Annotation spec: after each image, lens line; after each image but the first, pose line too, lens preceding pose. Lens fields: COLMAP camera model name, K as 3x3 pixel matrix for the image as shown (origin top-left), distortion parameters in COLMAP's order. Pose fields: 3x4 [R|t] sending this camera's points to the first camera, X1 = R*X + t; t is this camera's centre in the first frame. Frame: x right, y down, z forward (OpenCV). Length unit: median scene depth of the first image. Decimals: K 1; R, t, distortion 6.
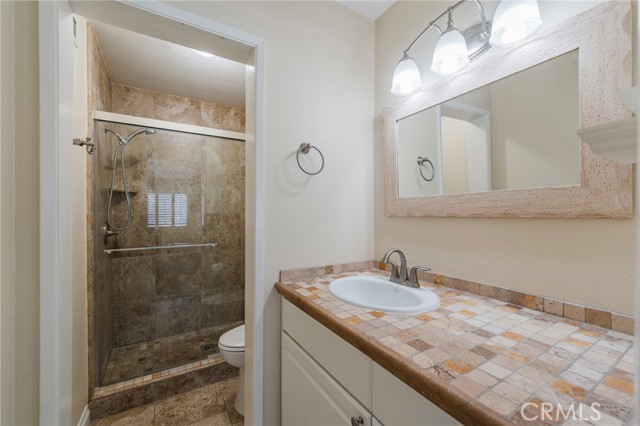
lens RADIAL K [[255.1, 0, 316.0], [0, 255.1, 216.6], [0, 0, 1]] dist [0.002855, -0.001172]
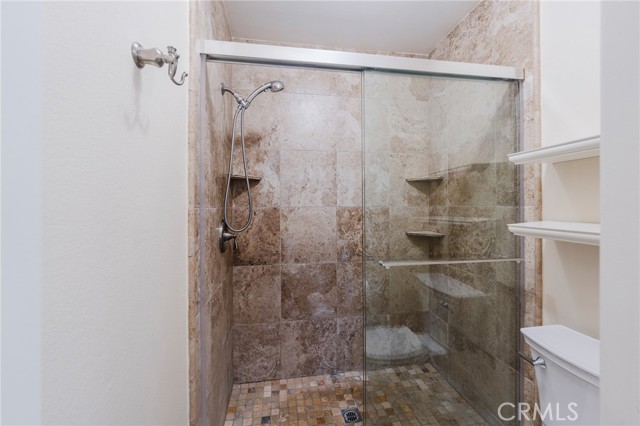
lens RADIAL K [[255.1, 0, 321.5], [0, 255.1, 210.3], [0, 0, 1]] dist [0.002855, -0.001172]
pose [[0.930212, 0.001795, -0.367017, -0.256808], [-0.001104, 0.999997, 0.002093, -0.006925], [0.367020, -0.001541, 0.930212, 0.368043]]
